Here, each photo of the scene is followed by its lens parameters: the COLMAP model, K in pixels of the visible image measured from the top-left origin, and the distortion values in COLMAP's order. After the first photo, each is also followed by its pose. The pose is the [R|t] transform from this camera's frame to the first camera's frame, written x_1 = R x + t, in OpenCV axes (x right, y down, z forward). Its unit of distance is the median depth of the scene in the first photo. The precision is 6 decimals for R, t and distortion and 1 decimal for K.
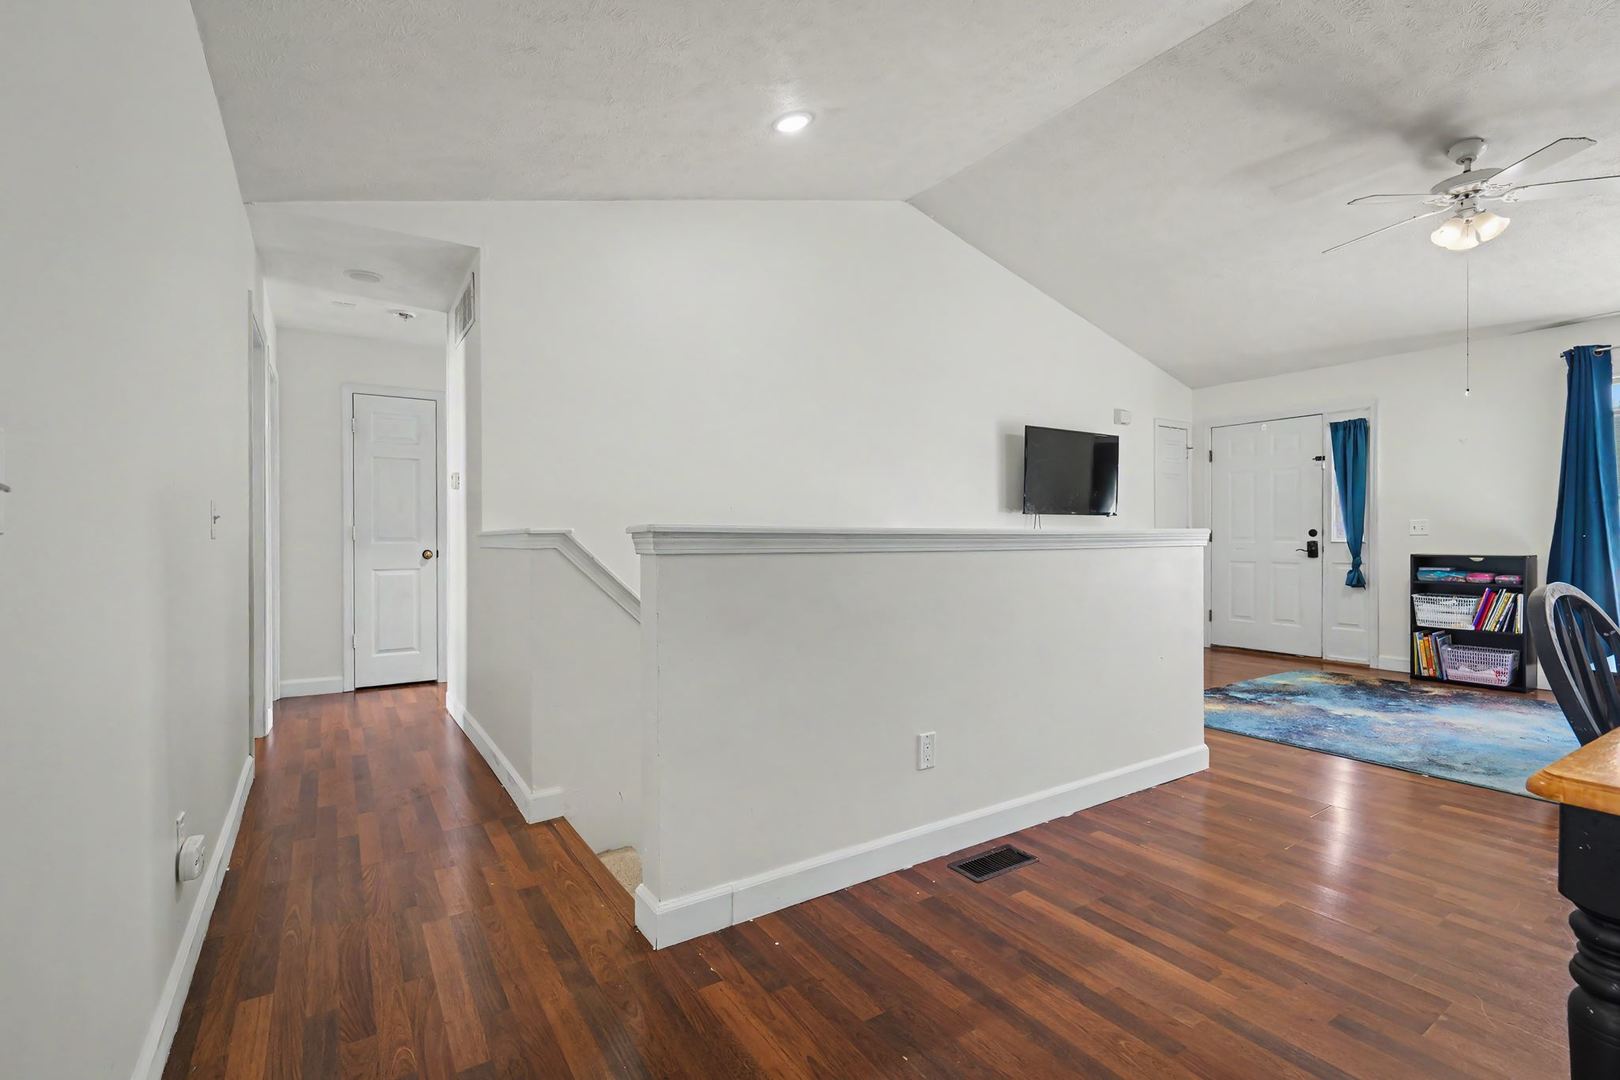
lens RADIAL K [[729.2, 0, 805.7], [0, 729.2, 541.3], [0, 0, 1]] dist [-0.002002, -0.000316]
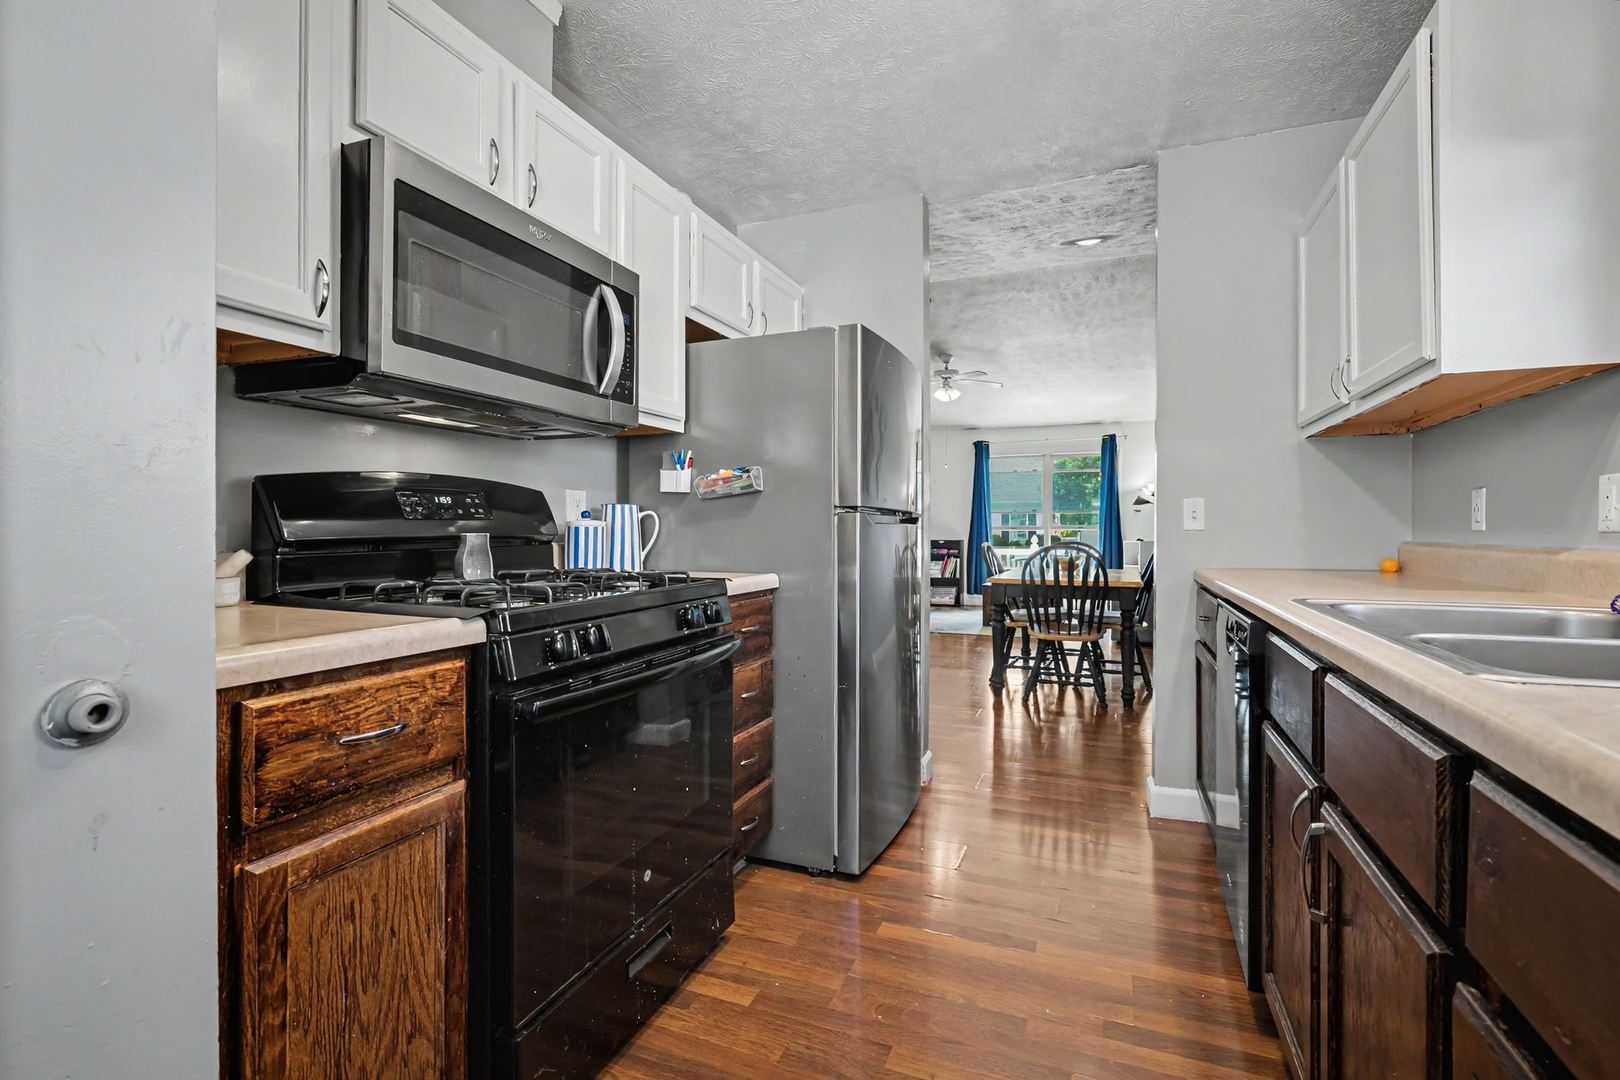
lens RADIAL K [[729.2, 0, 810.6], [0, 729.2, 535.3], [0, 0, 1]] dist [-0.002002, -0.000316]
pose [[0.821983, 0.000503, 0.569511, -0.501859], [-0.001672, 0.999997, 0.001530, 0.004044], [-0.569509, -0.002210, 0.821982, -0.427393]]
